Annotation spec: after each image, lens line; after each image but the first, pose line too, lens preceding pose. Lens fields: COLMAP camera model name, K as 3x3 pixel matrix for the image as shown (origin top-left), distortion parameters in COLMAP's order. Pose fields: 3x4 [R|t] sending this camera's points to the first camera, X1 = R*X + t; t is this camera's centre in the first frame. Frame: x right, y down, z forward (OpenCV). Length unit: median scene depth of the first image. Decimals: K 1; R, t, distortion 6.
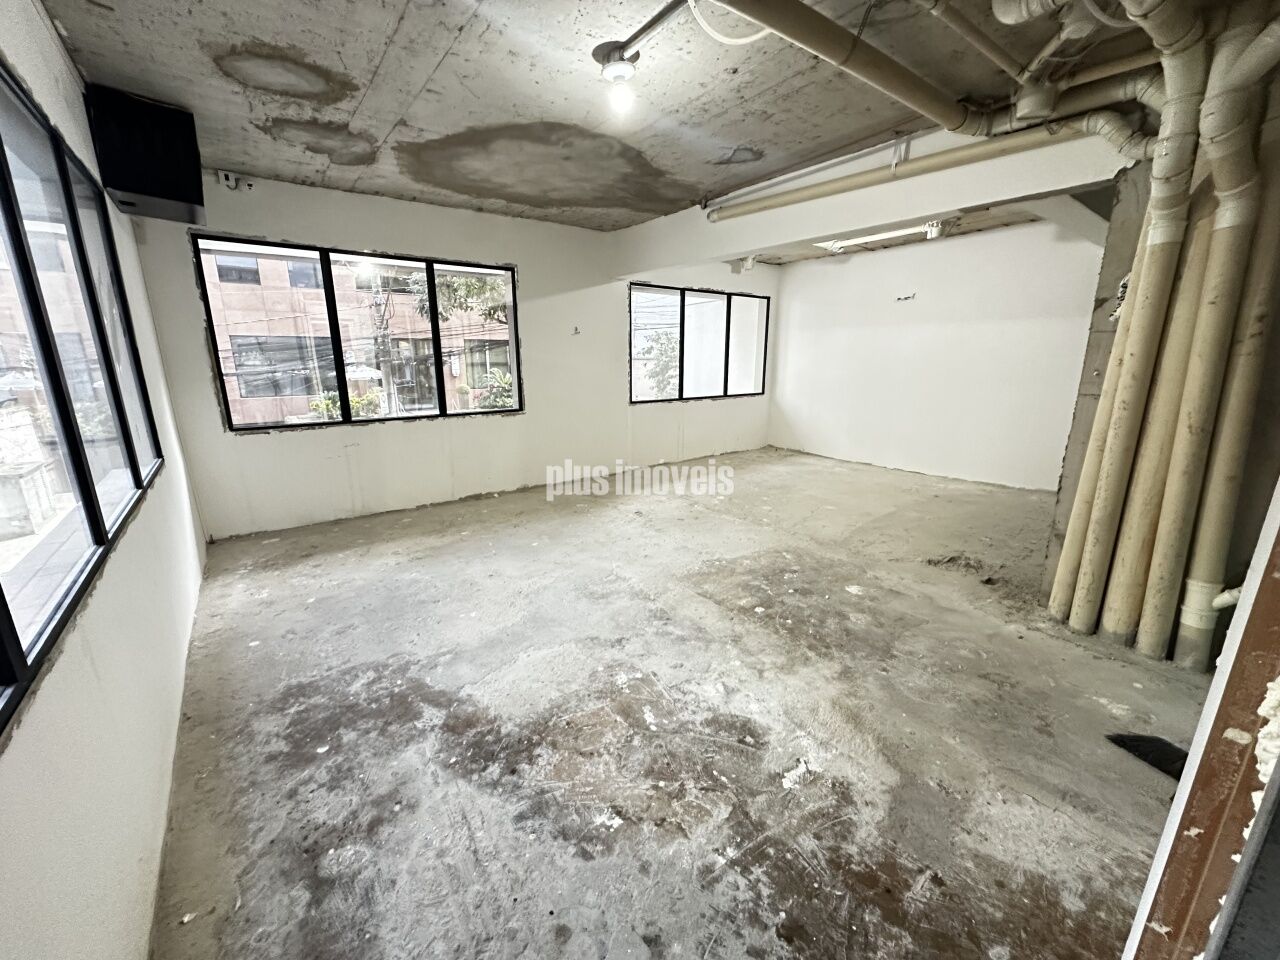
lens RADIAL K [[517.1, 0, 637.7], [0, 517.1, 482.0], [0, 0, 1]] dist [0.000180, 0.000157]
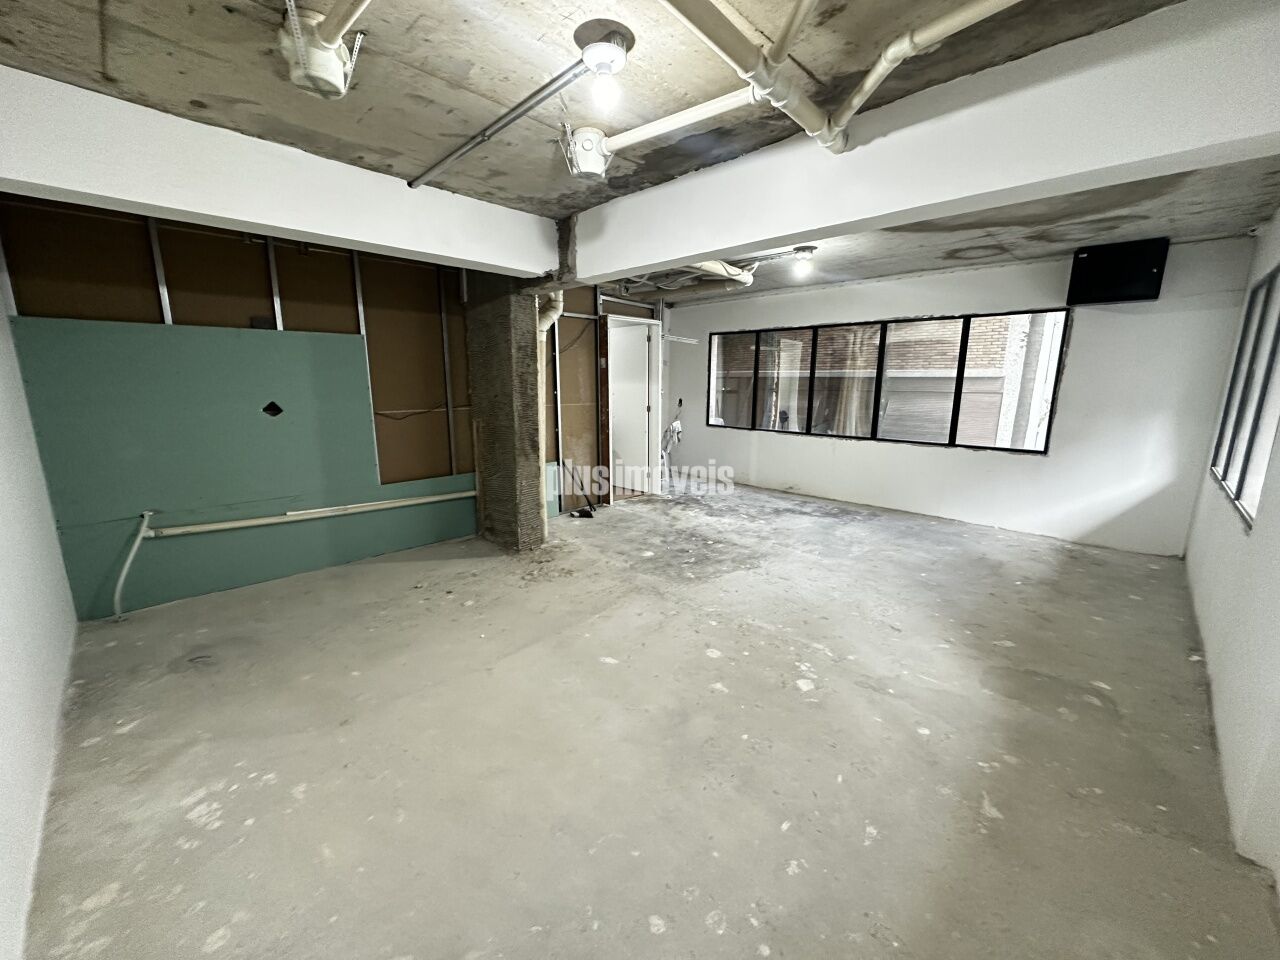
lens RADIAL K [[517.1, 0, 641.2], [0, 517.1, 484.4], [0, 0, 1]] dist [0.000180, 0.000157]
pose [[-0.990832, 0.021406, -0.133394, 0.664704], [-0.037694, 0.904355, 0.425113, -0.619244], [0.129735, 0.426244, -0.895257, 2.345668]]
